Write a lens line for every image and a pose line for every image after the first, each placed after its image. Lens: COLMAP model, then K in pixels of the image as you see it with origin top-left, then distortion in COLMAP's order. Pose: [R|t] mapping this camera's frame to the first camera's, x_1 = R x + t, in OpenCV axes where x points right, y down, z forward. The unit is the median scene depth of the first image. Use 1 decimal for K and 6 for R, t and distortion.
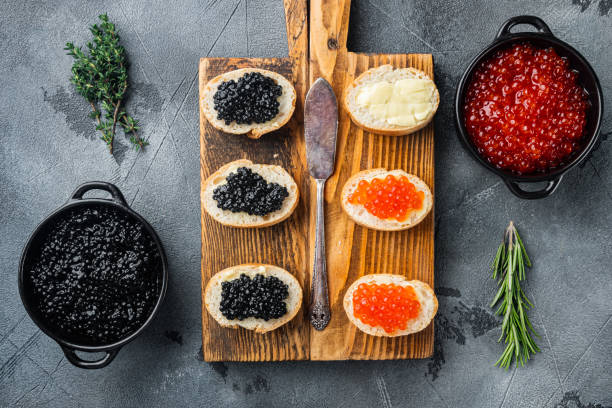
lens RADIAL K [[889.1, 0, 306.0], [0, 889.1, 204.0], [0, 0, 1]] dist [-0.001387, 0.054763]
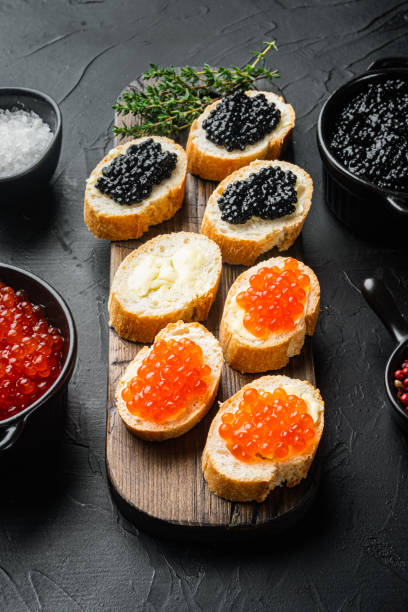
lens RADIAL K [[1333.1, 0, 204.0], [0, 1333.1, 306.0], [0, 0, 1]] dist [0.002989, 0.199875]
pose [[0.996401, -0.049732, 0.068643, -0.494523], [0.082057, 0.768972, -0.633994, 0.909498], [-0.021255, 0.637345, 0.770286, 0.171761]]
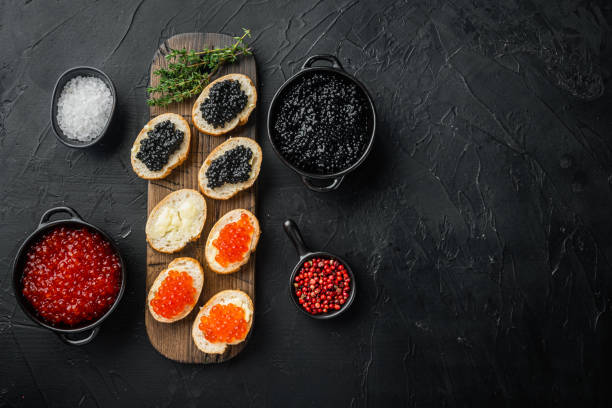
lens RADIAL K [[889.1, 0, 306.0], [0, 889.1, 204.0], [0, 0, 1]] dist [-0.001387, 0.054763]
pose [[0.998605, -0.040888, 0.033423, -0.301801], [0.042229, 0.998289, -0.040439, 0.247186], [-0.031713, 0.041794, 0.998623, -0.331793]]
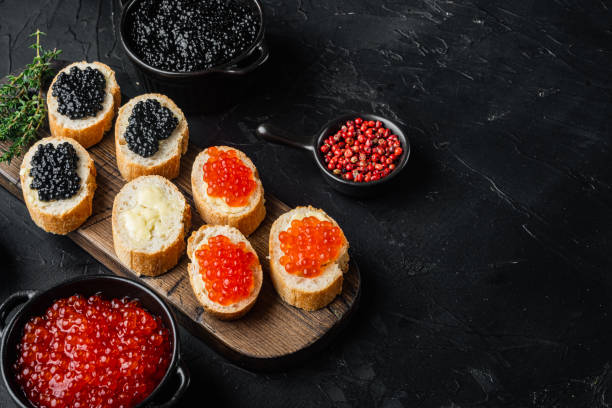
lens RADIAL K [[1333.1, 0, 306.0], [0, 1333.1, 204.0], [0, 0, 1]] dist [0.002989, 0.199875]
pose [[0.621975, -0.622009, 0.475660, -0.975826], [0.782191, 0.465306, -0.414326, 0.877740], [0.036387, 0.629758, 0.775939, -0.051727]]
